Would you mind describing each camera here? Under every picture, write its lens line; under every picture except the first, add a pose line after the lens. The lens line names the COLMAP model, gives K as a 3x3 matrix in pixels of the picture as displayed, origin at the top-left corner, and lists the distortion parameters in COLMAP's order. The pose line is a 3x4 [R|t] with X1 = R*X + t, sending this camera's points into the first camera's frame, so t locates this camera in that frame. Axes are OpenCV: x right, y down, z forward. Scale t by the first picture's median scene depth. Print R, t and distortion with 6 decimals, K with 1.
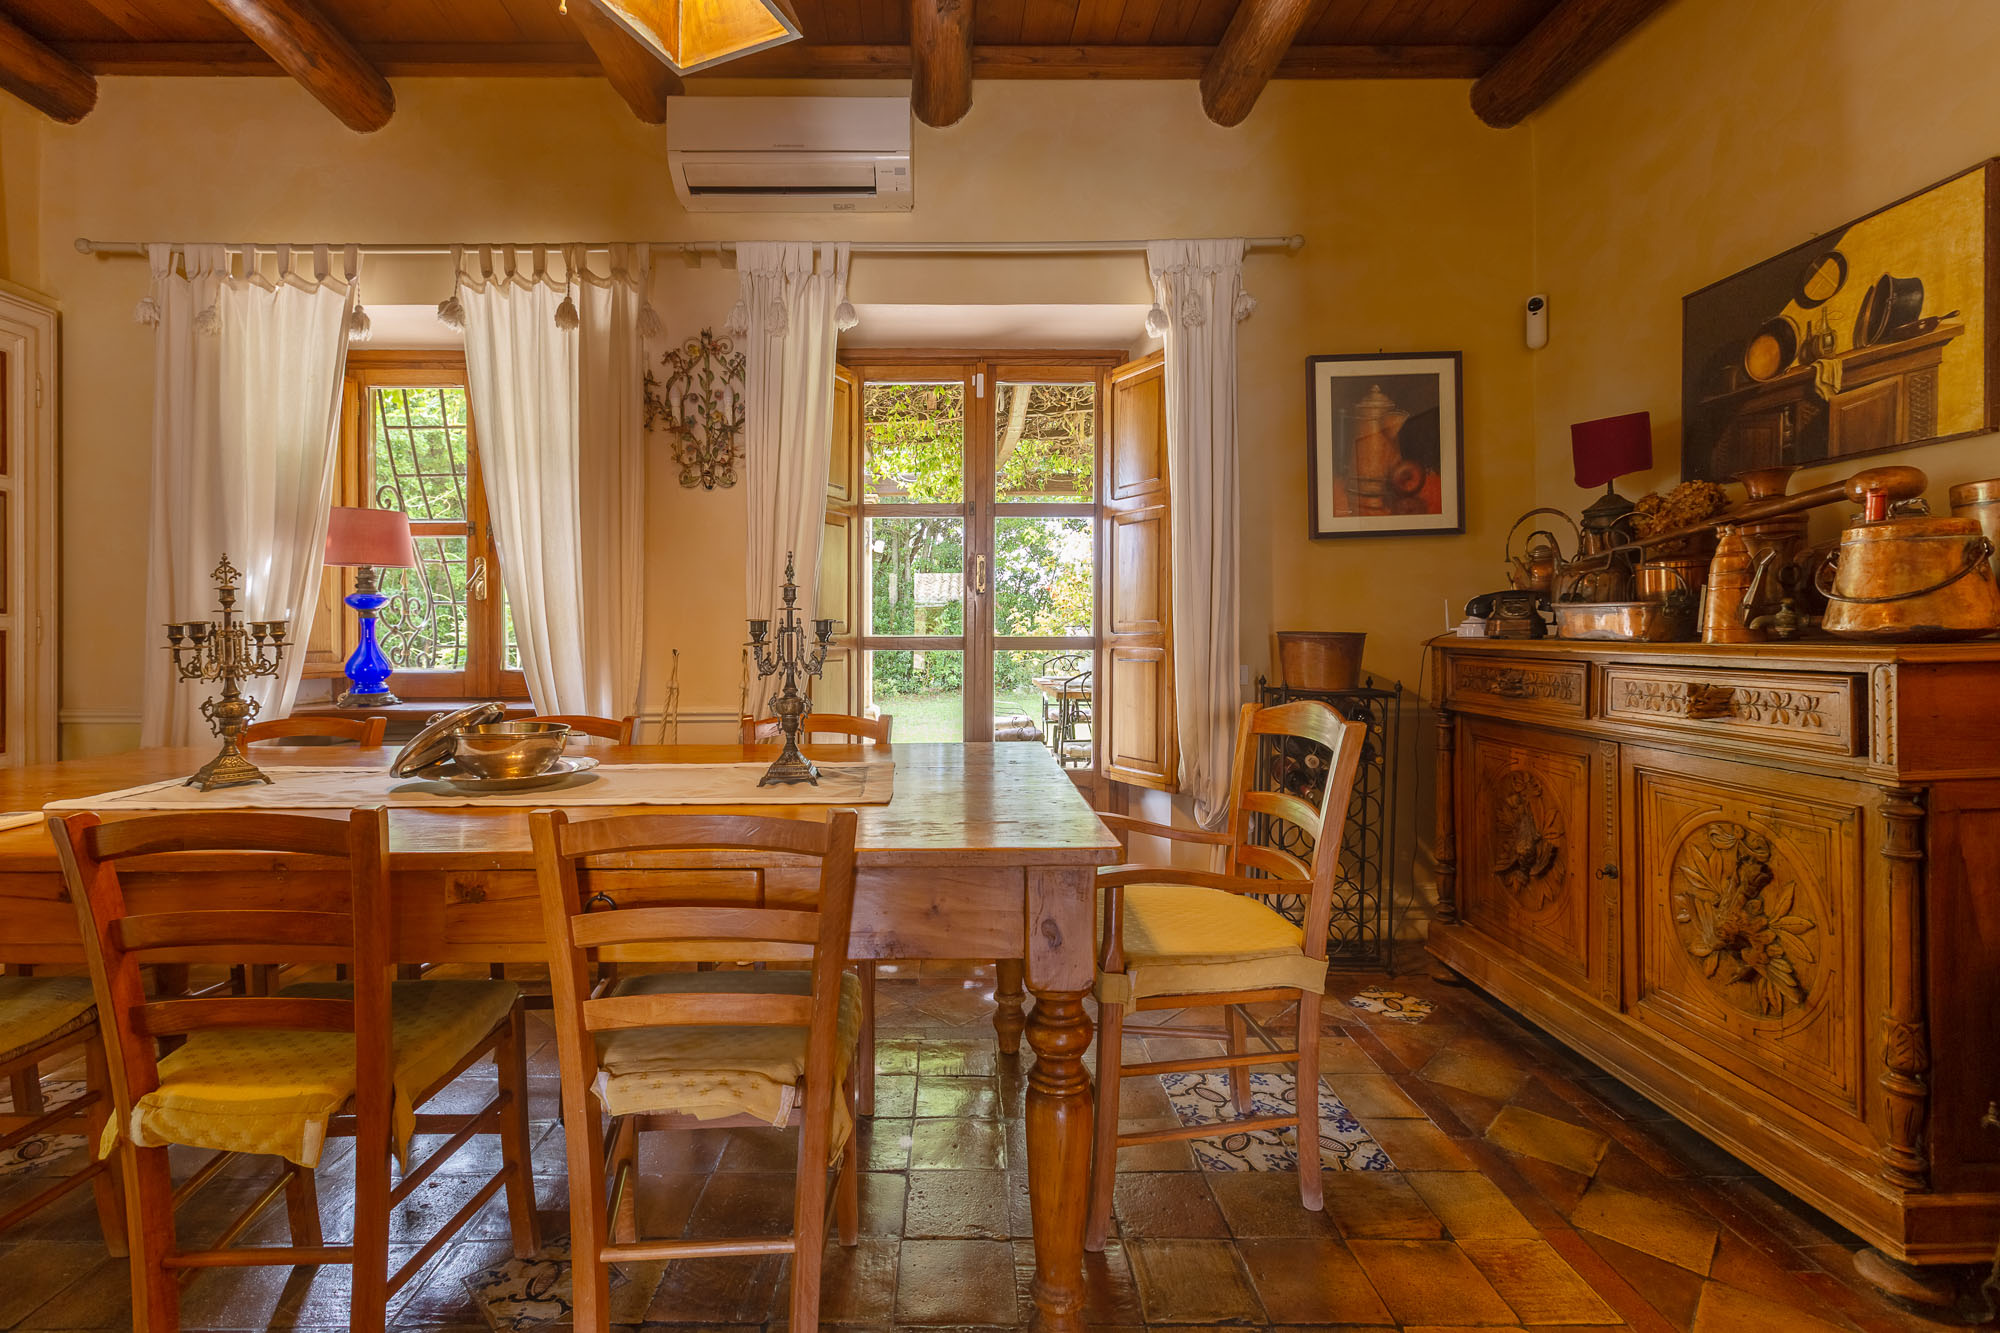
lens RADIAL K [[902.9, 0, 938.0], [0, 902.9, 636.5], [0, 0, 1]] dist [0.002069, -0.000262]
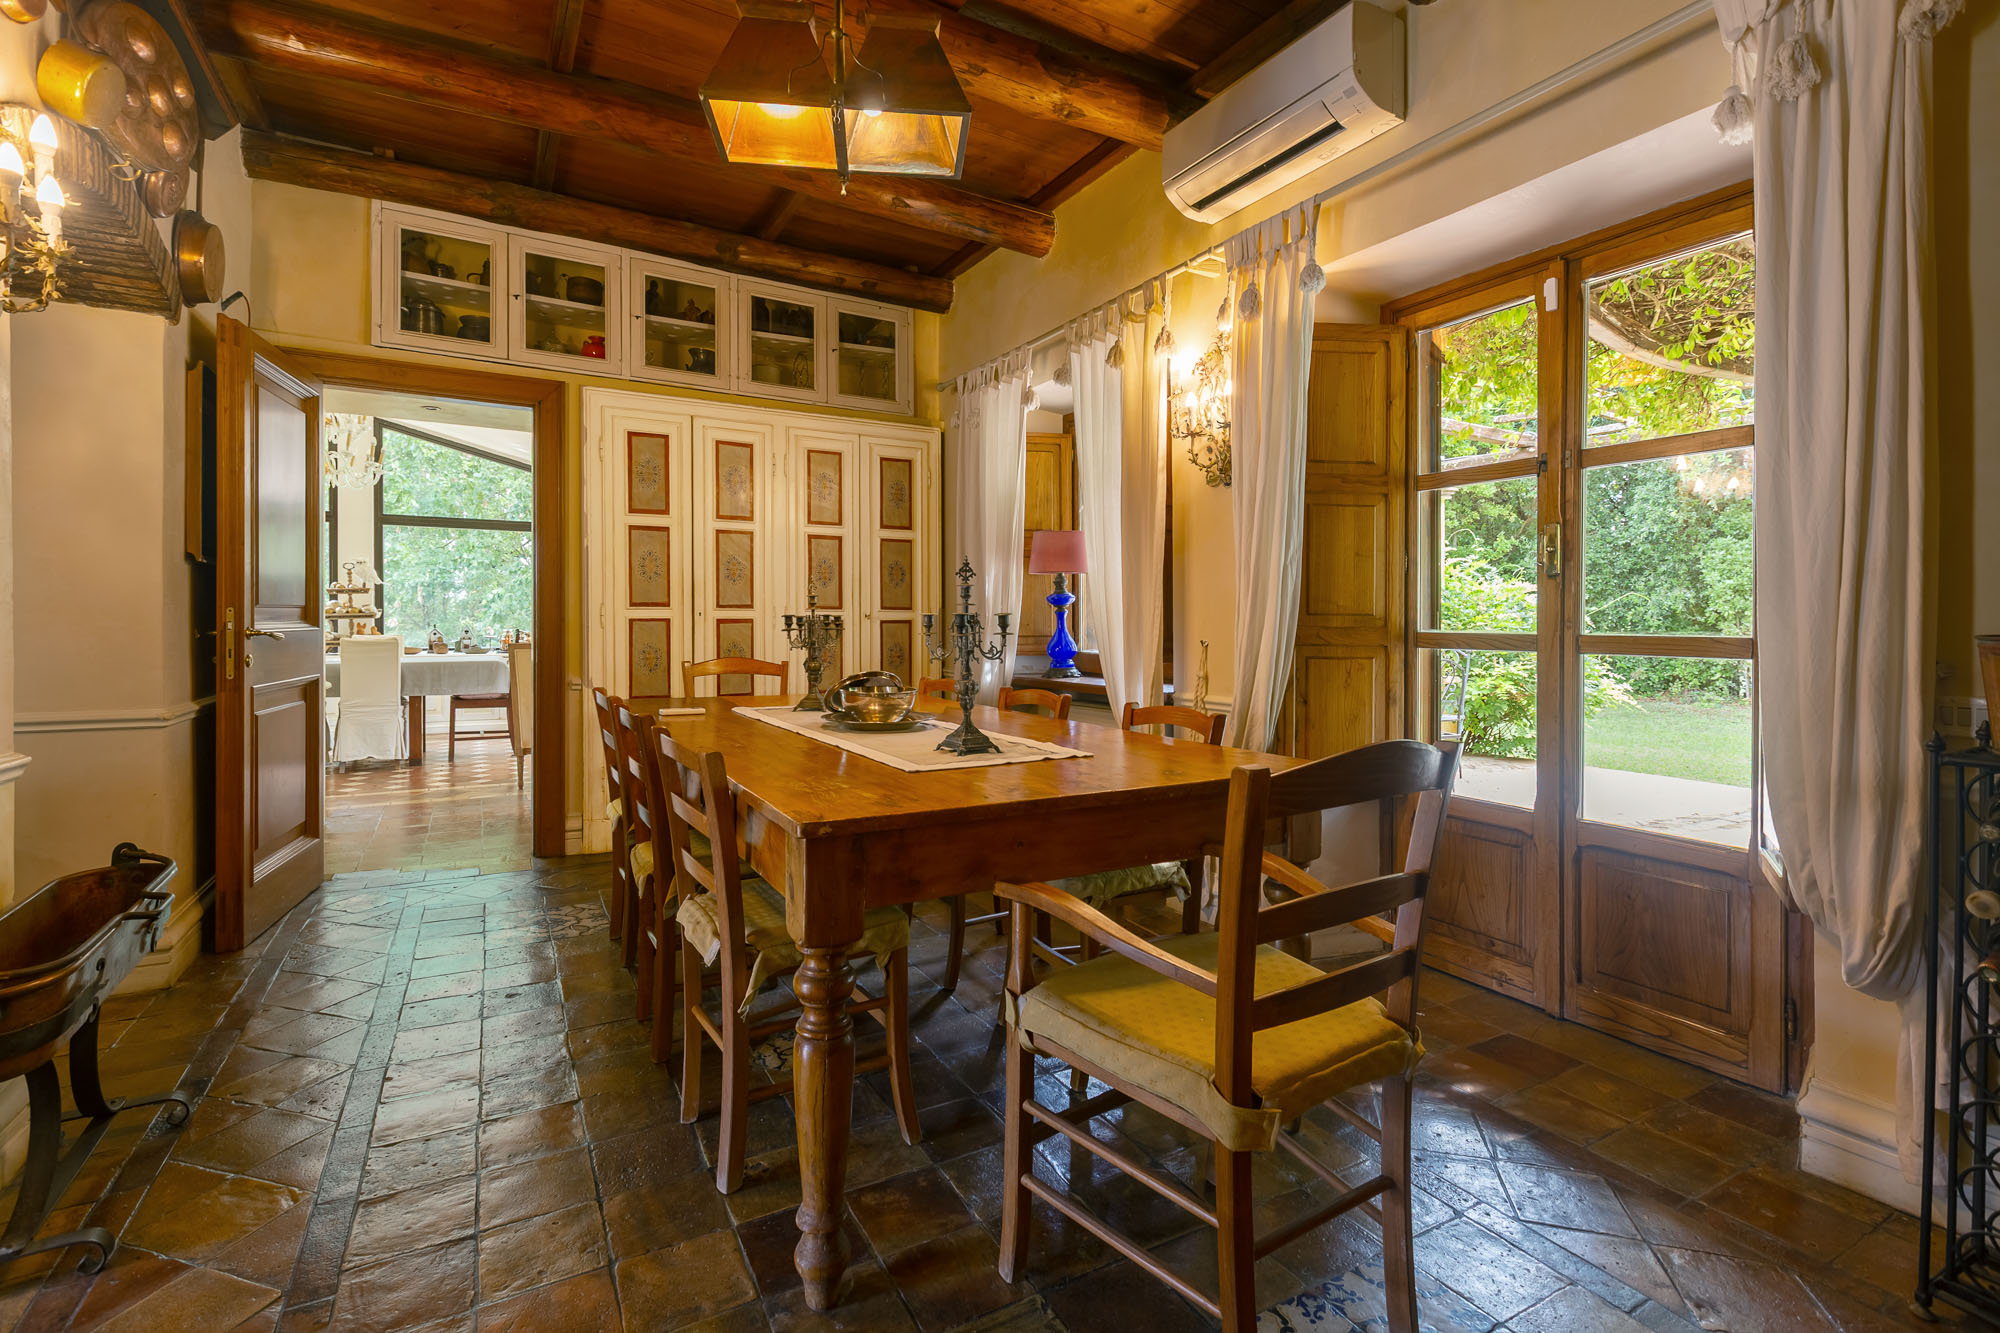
lens RADIAL K [[902.9, 0, 996.7], [0, 902.9, 627.0], [0, 0, 1]] dist [0.002069, -0.000262]
pose [[0.490070, 0.011503, -0.871607, 0.752900], [-0.013443, 0.999894, 0.005638, -0.006171], [0.871579, 0.008954, 0.490173, 0.392373]]
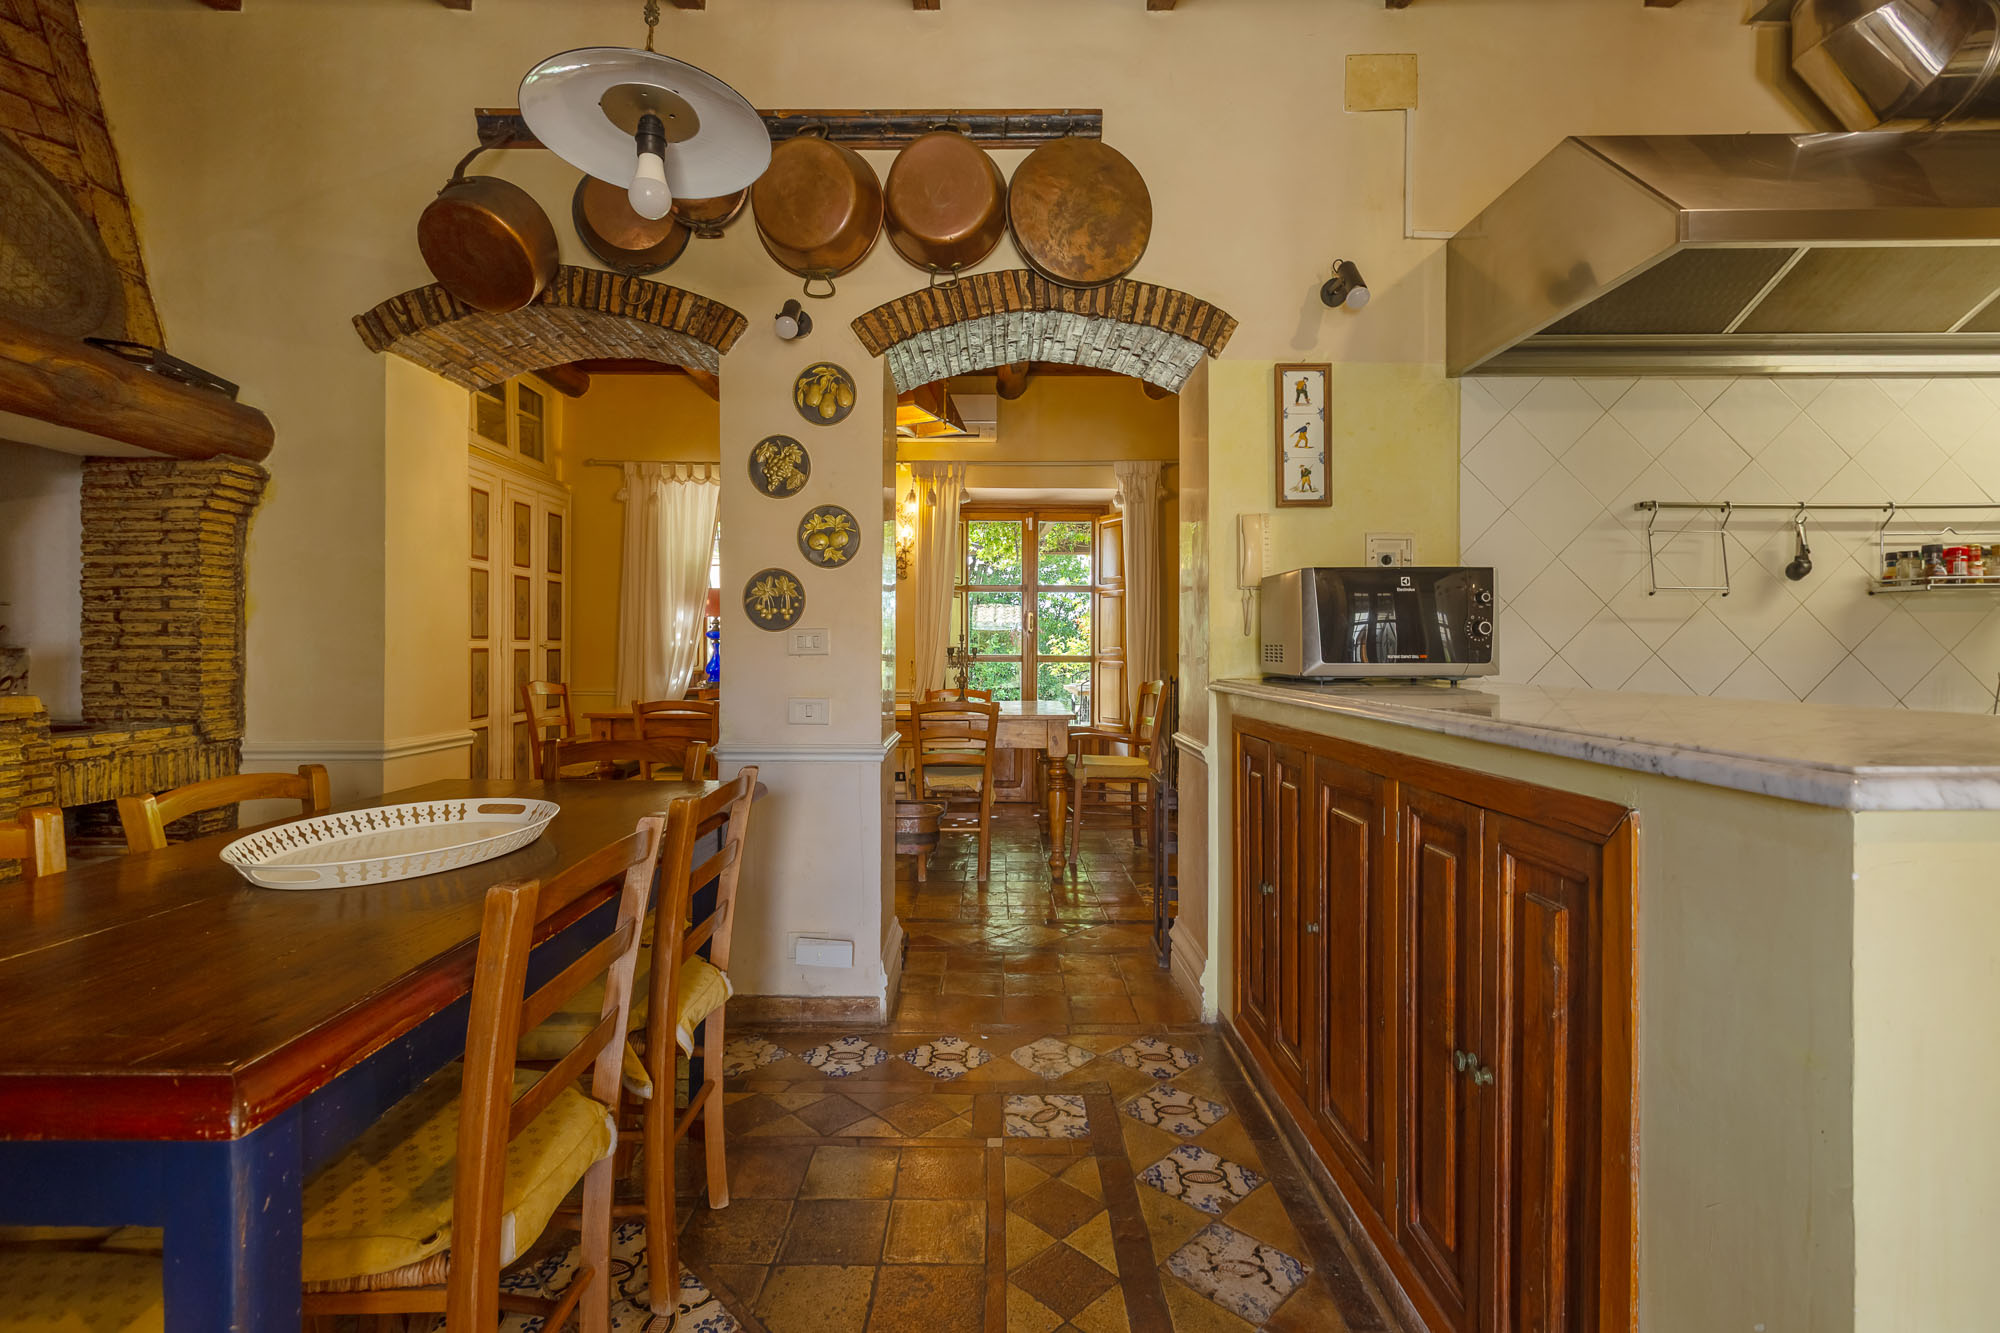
lens RADIAL K [[902.9, 0, 991.1], [0, 902.9, 647.3], [0, 0, 1]] dist [0.002069, -0.000262]
pose [[0.999928, 0.004832, 0.010949, -0.088628], [-0.004702, 0.999919, -0.011791, 0.010526], [-0.011005, 0.011739, 0.999871, -1.439592]]
